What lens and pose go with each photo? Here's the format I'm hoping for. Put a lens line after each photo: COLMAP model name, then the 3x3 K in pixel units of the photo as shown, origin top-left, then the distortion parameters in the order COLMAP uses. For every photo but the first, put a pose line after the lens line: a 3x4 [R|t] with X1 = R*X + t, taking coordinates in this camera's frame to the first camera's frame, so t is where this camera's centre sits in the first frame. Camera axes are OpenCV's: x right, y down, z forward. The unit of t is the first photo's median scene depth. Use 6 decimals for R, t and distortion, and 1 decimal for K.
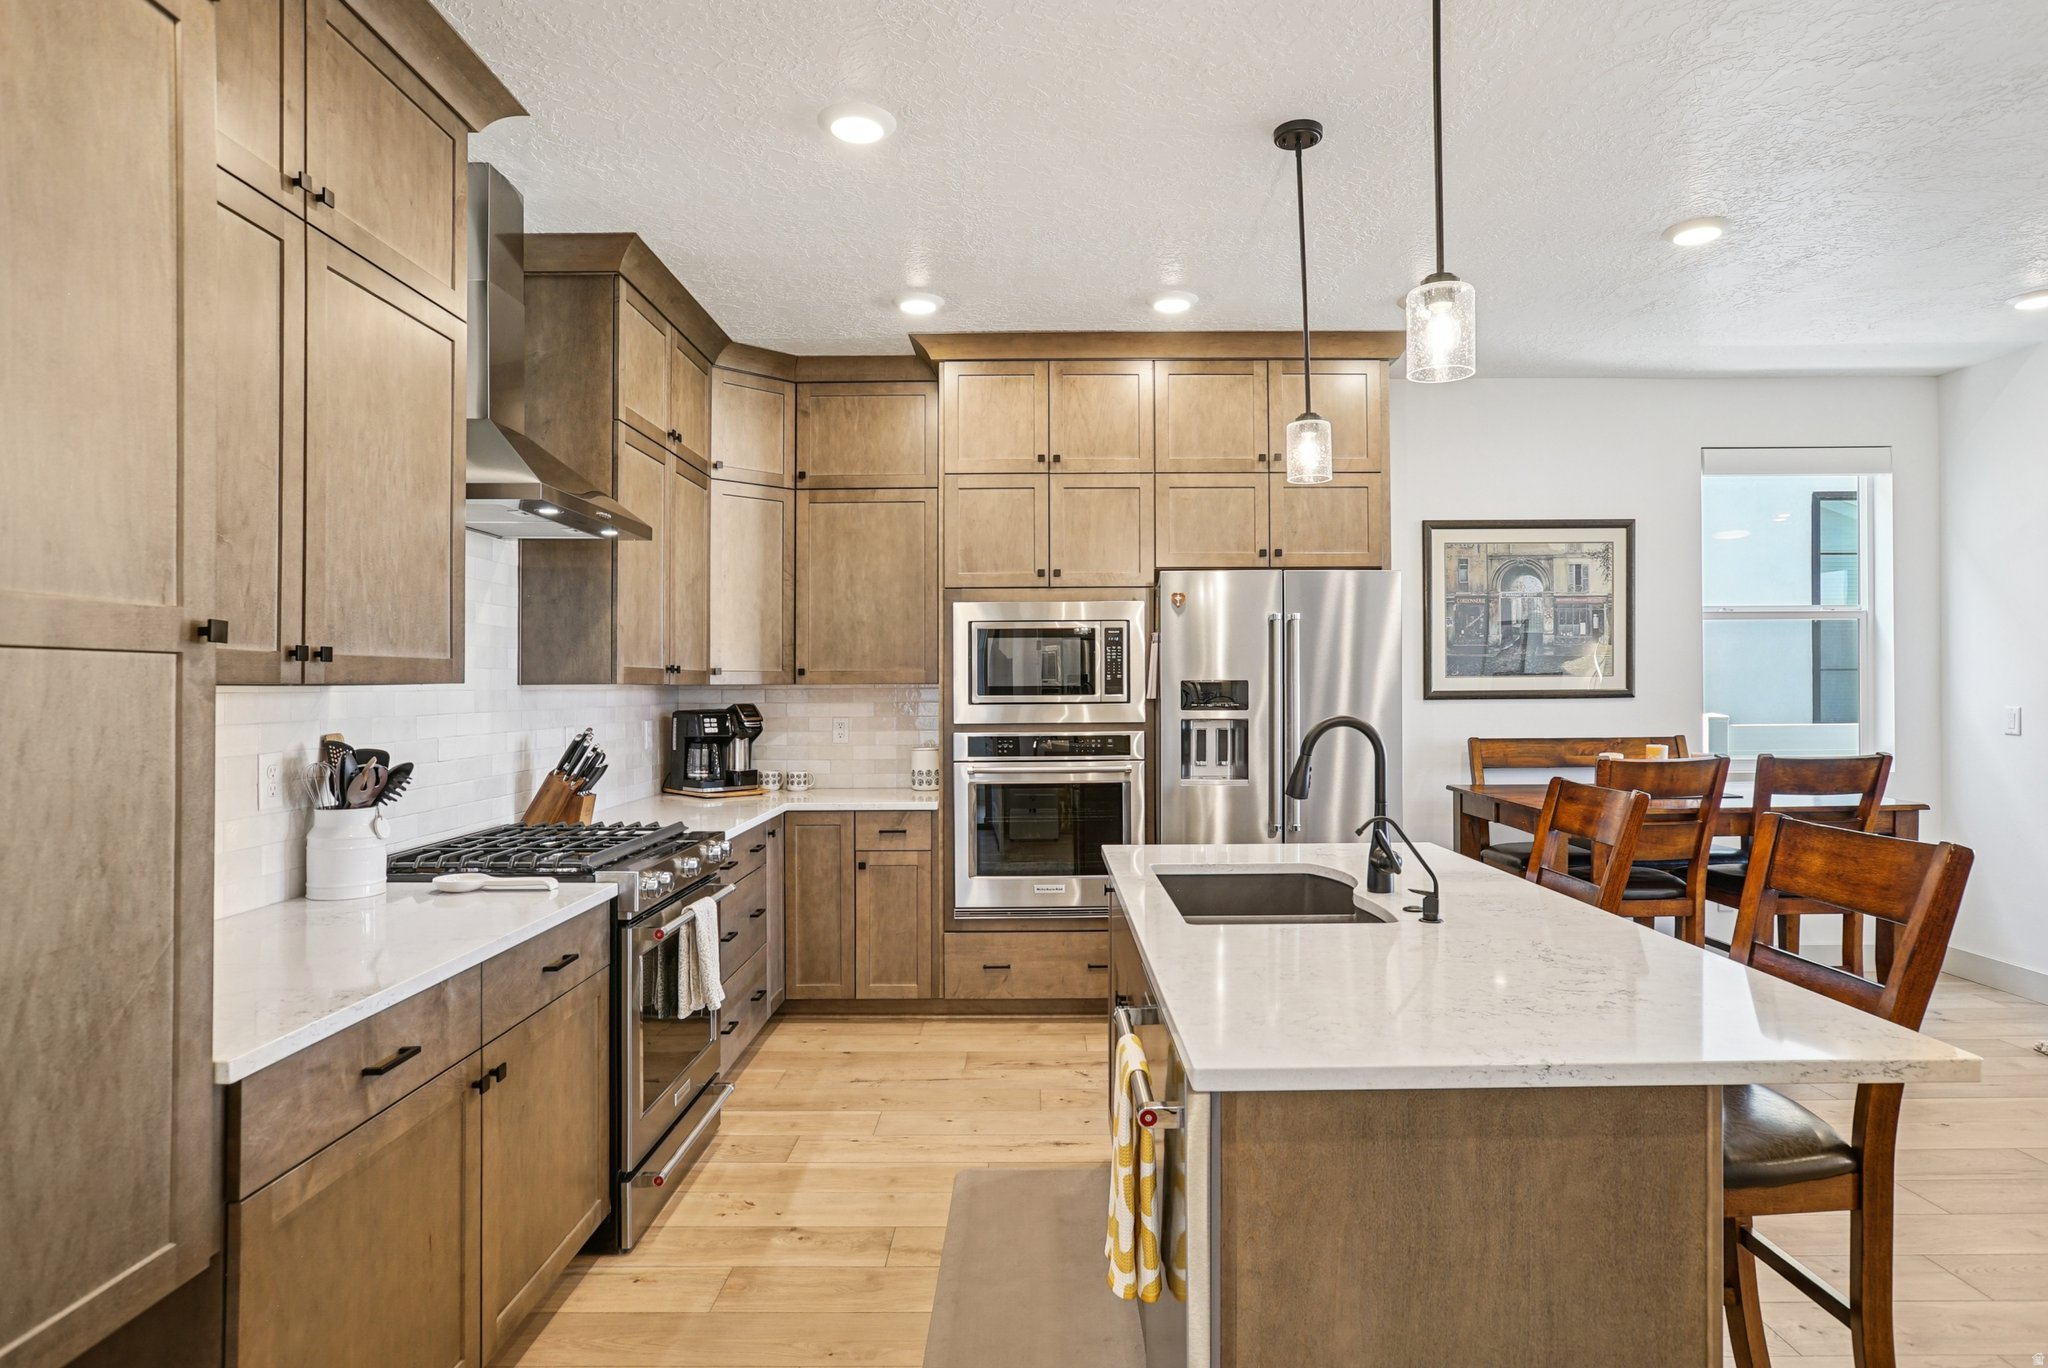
lens RADIAL K [[1114.3, 0, 1030.9], [0, 1114.3, 689.9], [0, 0, 1]] dist [-0.062534, 0.043384]
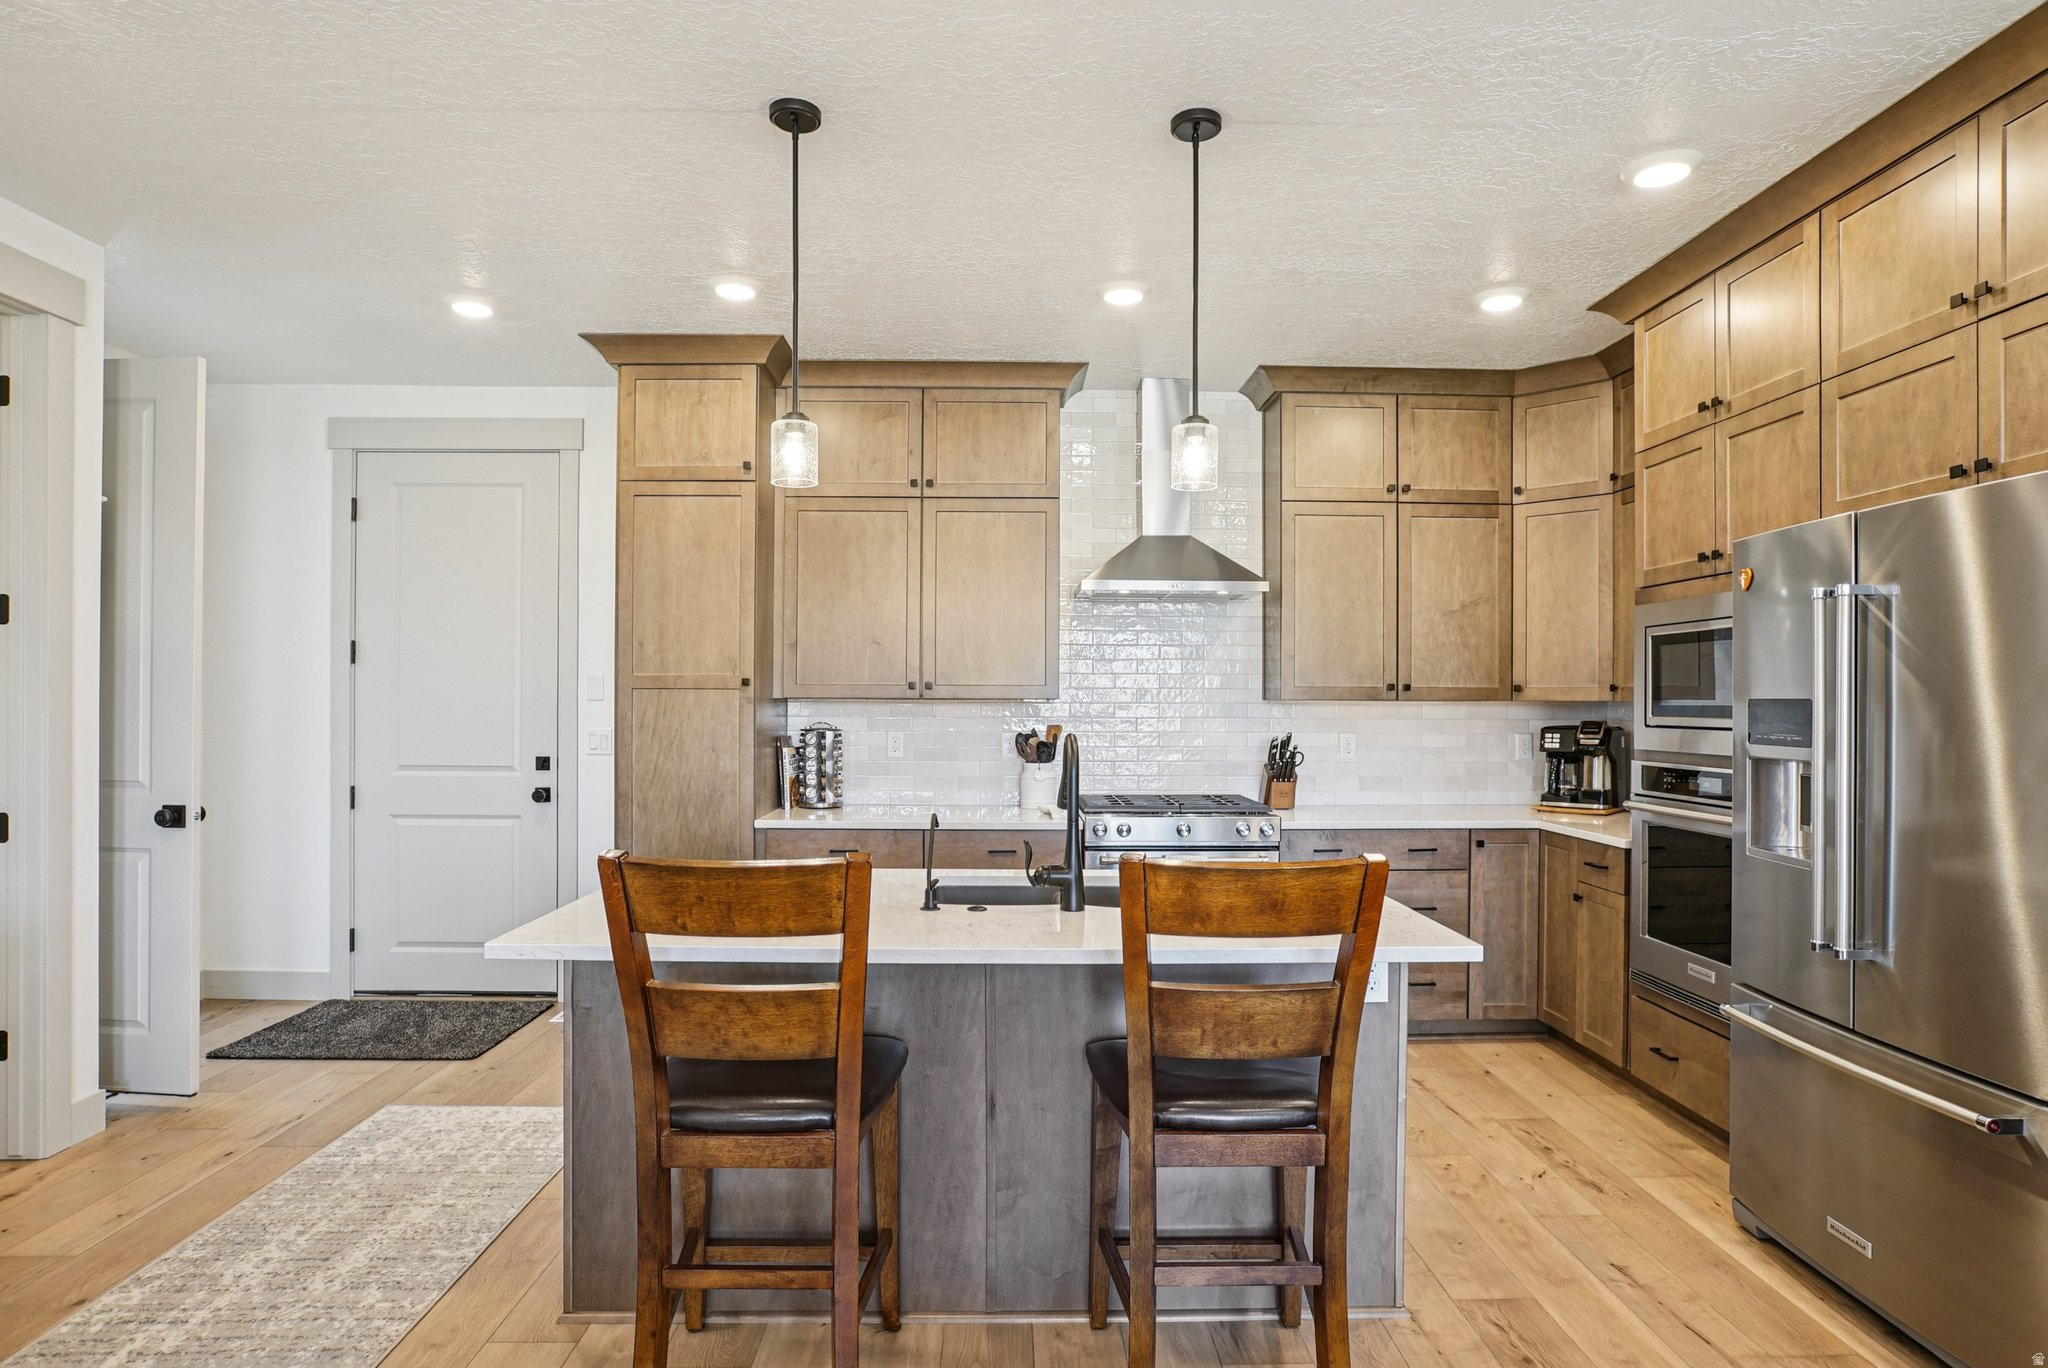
lens RADIAL K [[1082.7, 0, 1031.5], [0, 1082.7, 698.9], [0, 0, 1]] dist [-0.054053, 0.032281]
pose [[0.027634, 0.005931, -0.999601, 0.725041], [-0.007333, 0.999957, 0.005731, -0.008797], [0.999591, 0.007172, 0.027676, 0.520112]]
